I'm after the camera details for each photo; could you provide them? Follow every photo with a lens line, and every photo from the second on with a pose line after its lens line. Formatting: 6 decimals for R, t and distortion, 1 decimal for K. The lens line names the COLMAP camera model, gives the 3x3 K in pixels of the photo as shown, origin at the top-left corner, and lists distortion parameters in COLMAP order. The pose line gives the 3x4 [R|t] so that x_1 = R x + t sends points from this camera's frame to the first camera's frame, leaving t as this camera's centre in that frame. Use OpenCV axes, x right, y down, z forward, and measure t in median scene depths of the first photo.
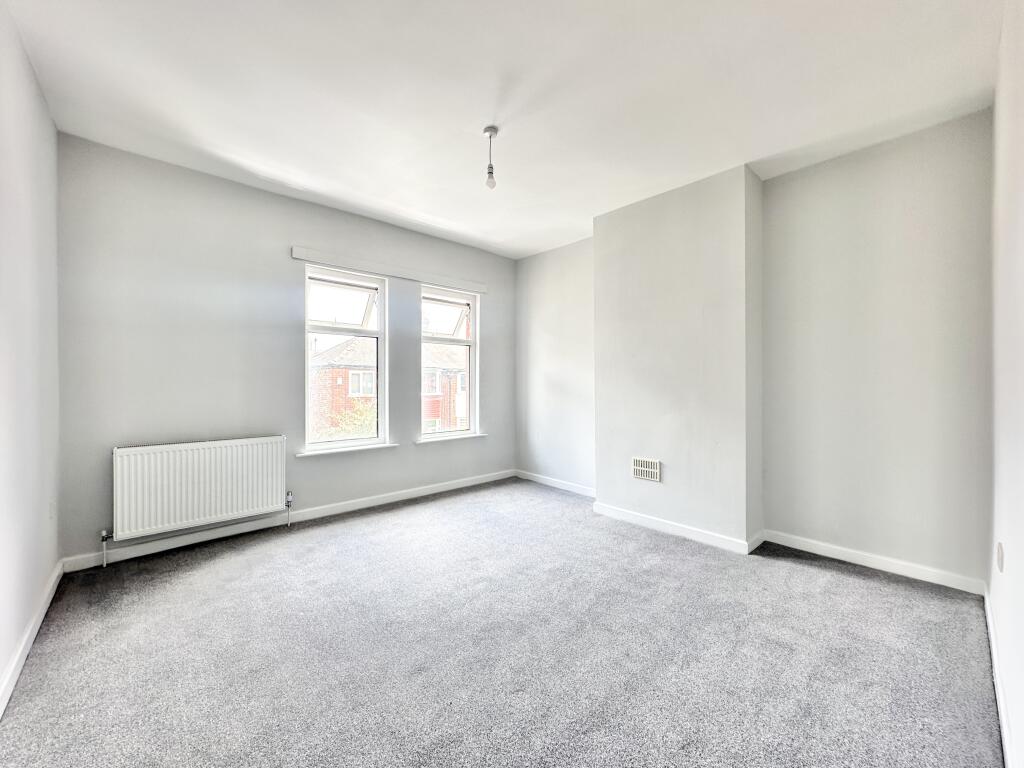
lens RADIAL K [[411.8, 0, 510.6], [0, 411.8, 382.0], [0, 0, 1]] dist [0.000575, 0.000194]
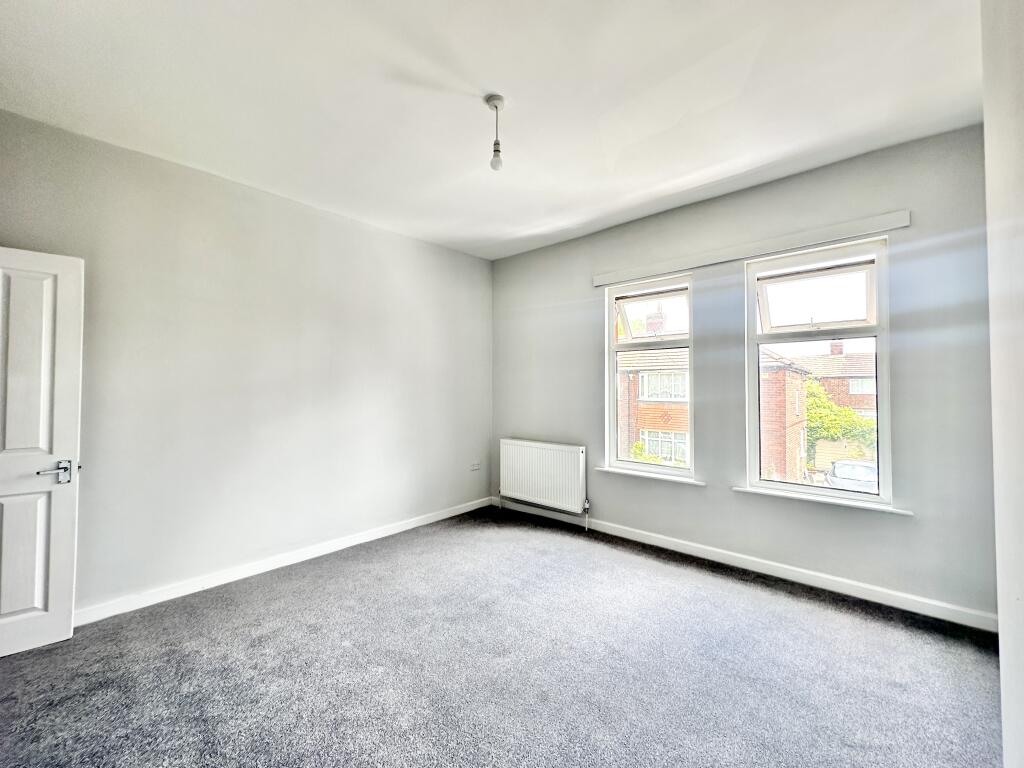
lens RADIAL K [[411.8, 0, 510.6], [0, 411.8, 382.0], [0, 0, 1]] dist [0.000575, 0.000194]
pose [[0.114437, -0.023065, -0.993163, 0.551649], [-0.005636, 0.999699, -0.023866, -0.020530], [0.993414, 0.008328, 0.114273, 0.683348]]
